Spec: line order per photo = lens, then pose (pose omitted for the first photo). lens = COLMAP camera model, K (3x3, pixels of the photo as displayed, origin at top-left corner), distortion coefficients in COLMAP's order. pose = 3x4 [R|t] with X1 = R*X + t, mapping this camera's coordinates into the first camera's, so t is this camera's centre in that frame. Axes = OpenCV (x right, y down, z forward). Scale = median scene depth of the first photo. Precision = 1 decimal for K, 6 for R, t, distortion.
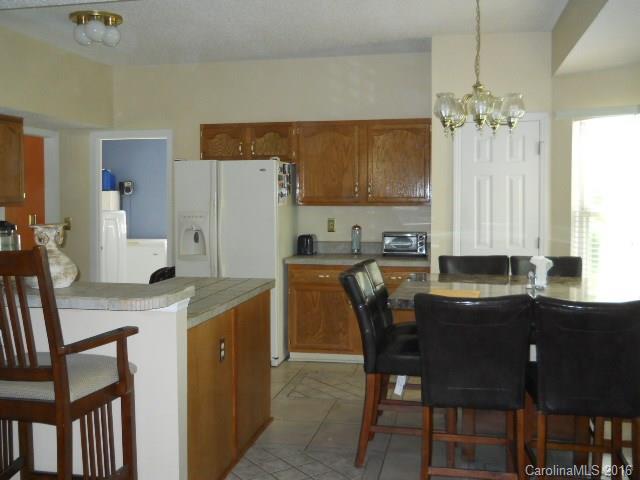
lens RADIAL K [[719.4, 0, 301.6], [0, 719.4, 223.9], [0, 0, 1]] dist [-0.014782, -0.030879]
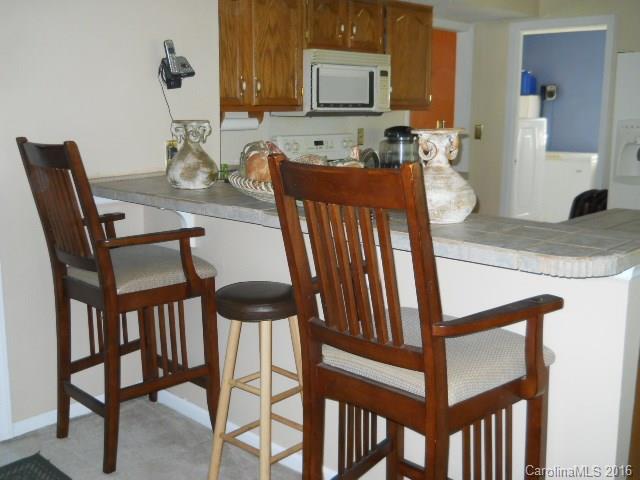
lens RADIAL K [[719.4, 0, 301.6], [0, 719.4, 223.9], [0, 0, 1]] dist [-0.014782, -0.030879]
pose [[0.845881, 0.092321, -0.525321, -0.045405], [-0.026300, 0.990927, 0.131799, 0.001381], [0.532723, -0.097670, 0.840635, 0.166207]]
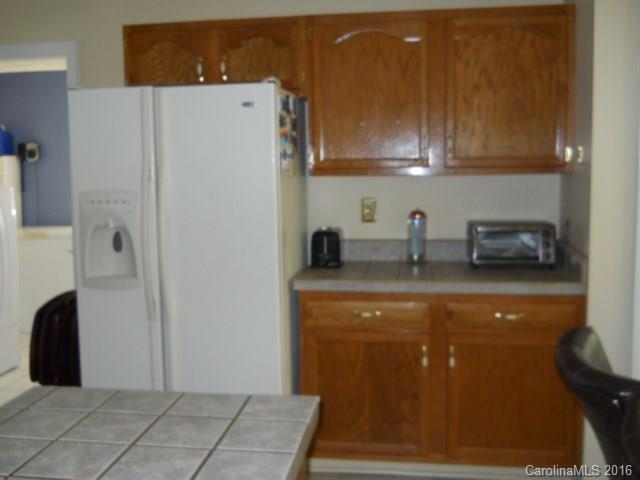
lens RADIAL K [[719.4, 0, 301.6], [0, 719.4, 223.9], [0, 0, 1]] dist [-0.014782, -0.030879]
pose [[0.998031, -0.019355, 0.059666, -0.046961], [0.016497, 0.998710, 0.048019, -0.016368], [-0.060518, -0.046940, 0.997063, 0.493144]]
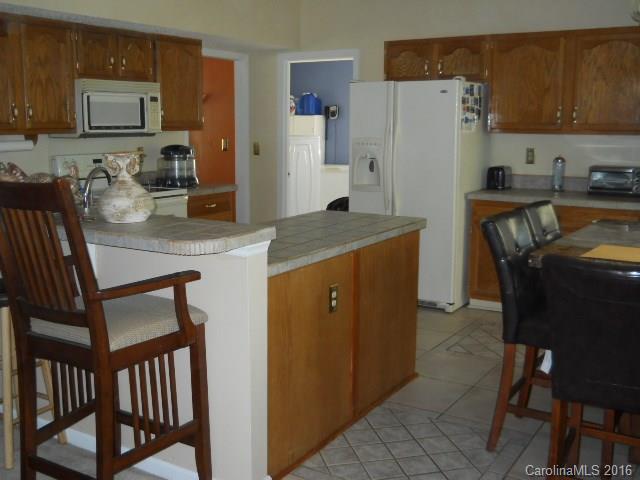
lens RADIAL K [[719.4, 0, 301.6], [0, 719.4, 223.9], [0, 0, 1]] dist [-0.014782, -0.030879]
pose [[0.940135, 0.052600, -0.336720, 0.084460], [-0.017232, 0.994091, 0.107176, -0.005383], [0.340368, -0.094958, 0.935485, 0.103106]]
